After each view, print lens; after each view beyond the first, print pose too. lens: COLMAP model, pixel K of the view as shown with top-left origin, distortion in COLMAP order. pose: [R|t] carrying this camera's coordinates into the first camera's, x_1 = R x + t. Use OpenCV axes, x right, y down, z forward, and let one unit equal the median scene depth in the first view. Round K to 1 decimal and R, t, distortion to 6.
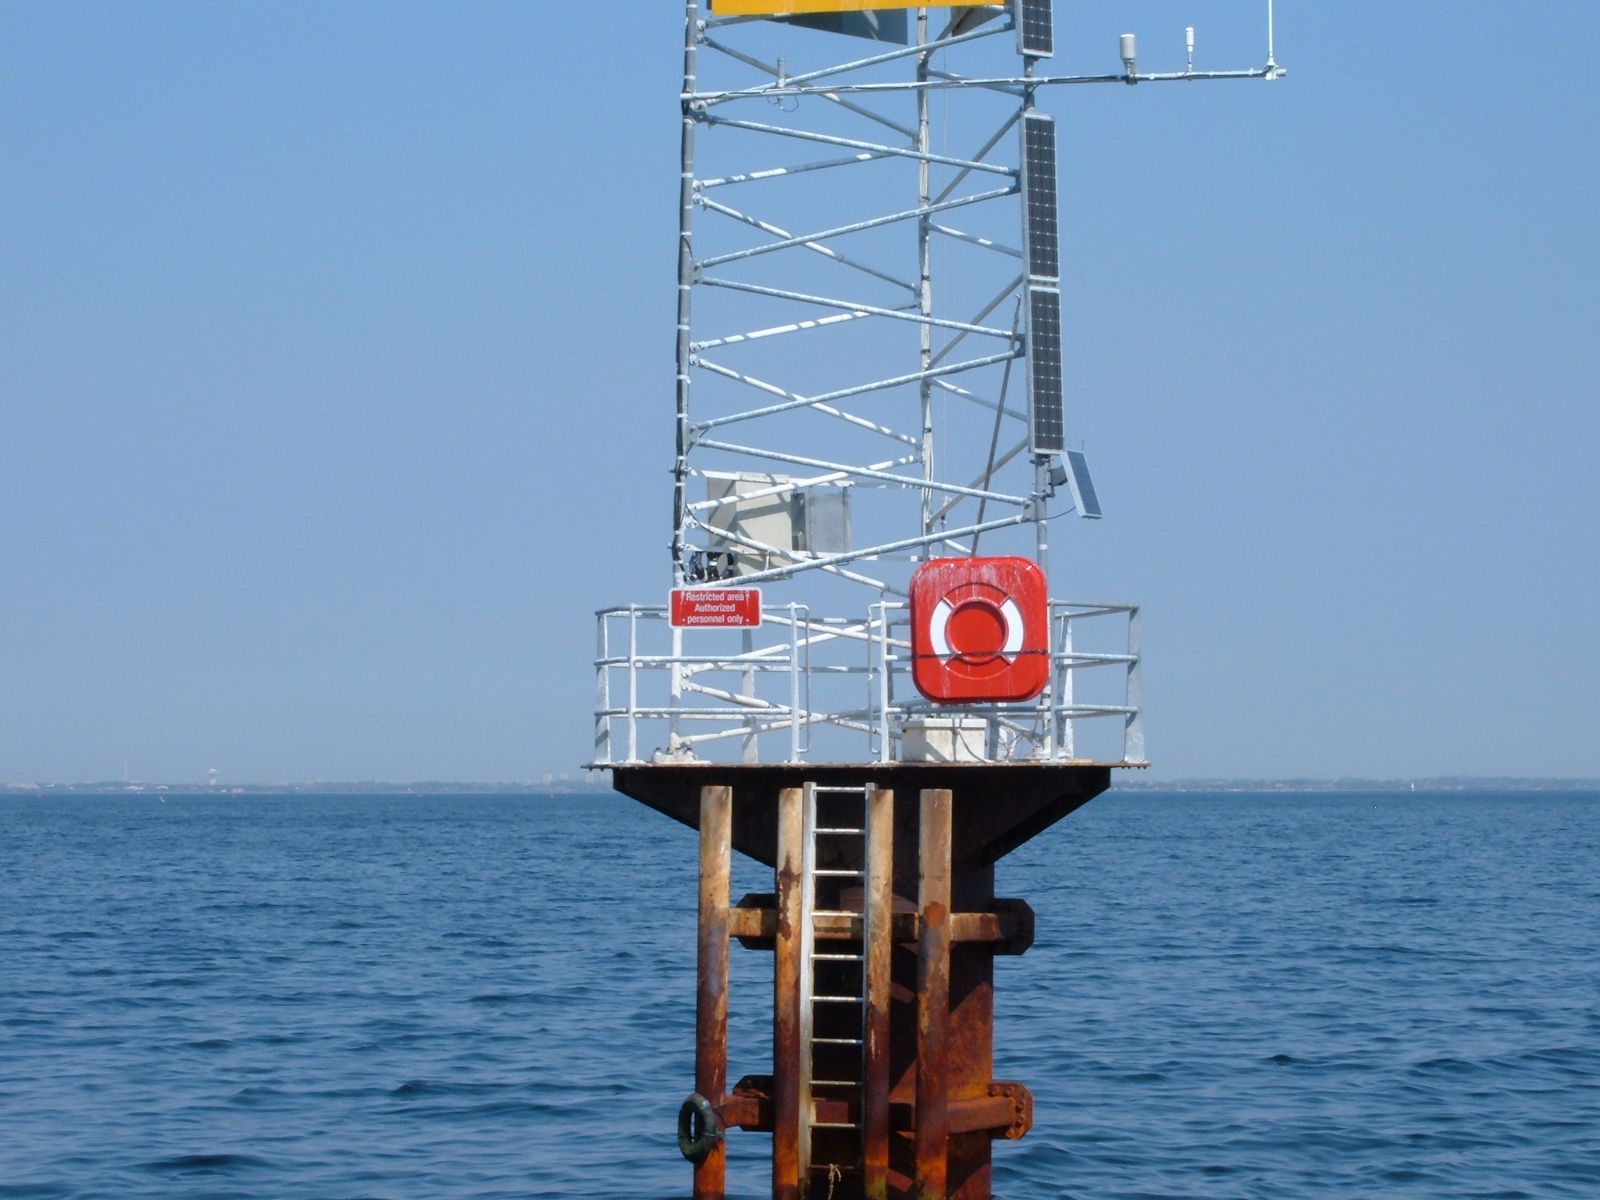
lens RADIAL K [[5192.1, 0, 799.0], [0, 5192.1, 599.2], [0, 0, 1]] dist [0.027346, 0.000000]
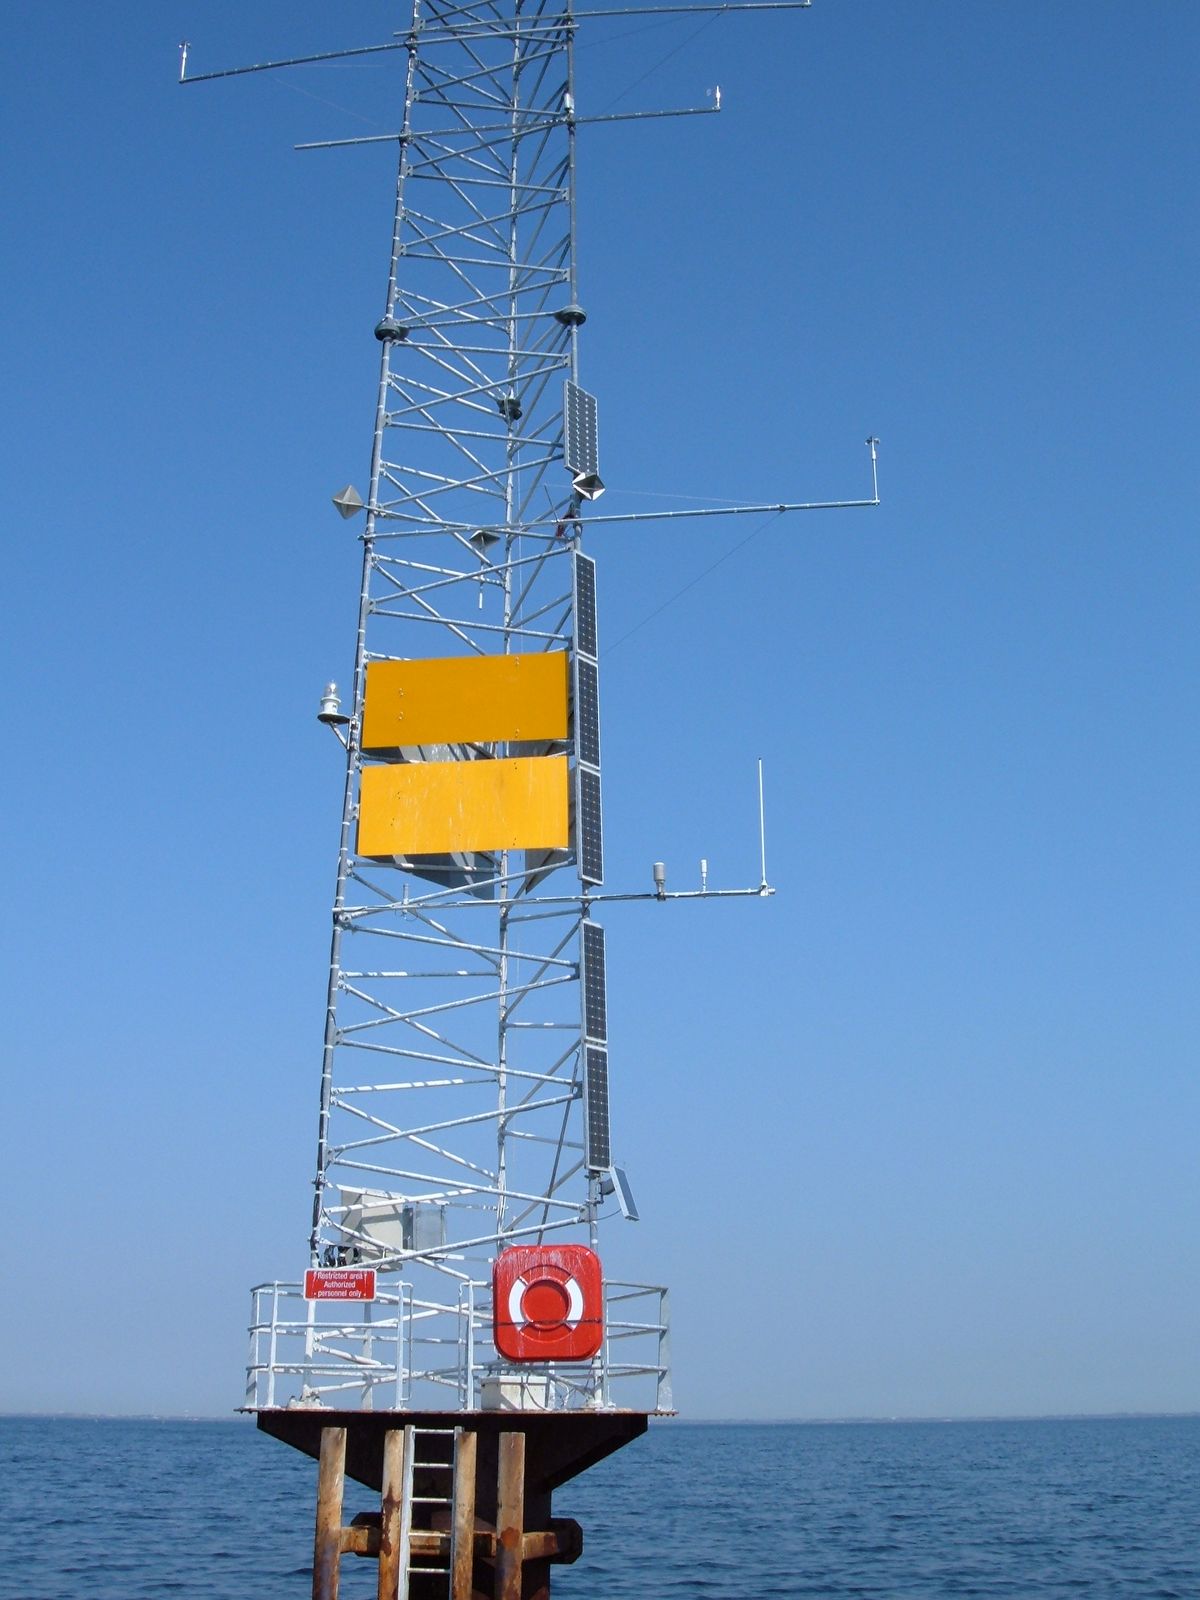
lens RADIAL K [[1872.7, 0, 614.0], [0, 1872.7, 807.5], [0, 0, 1]] dist [-0.133411, 0.000000]
pose [[0.994597, 0.035530, 0.097538, 0.002373], [-0.006548, 0.959203, -0.282643, 0.017240], [-0.103601, 0.280478, 0.954253, 0.520554]]
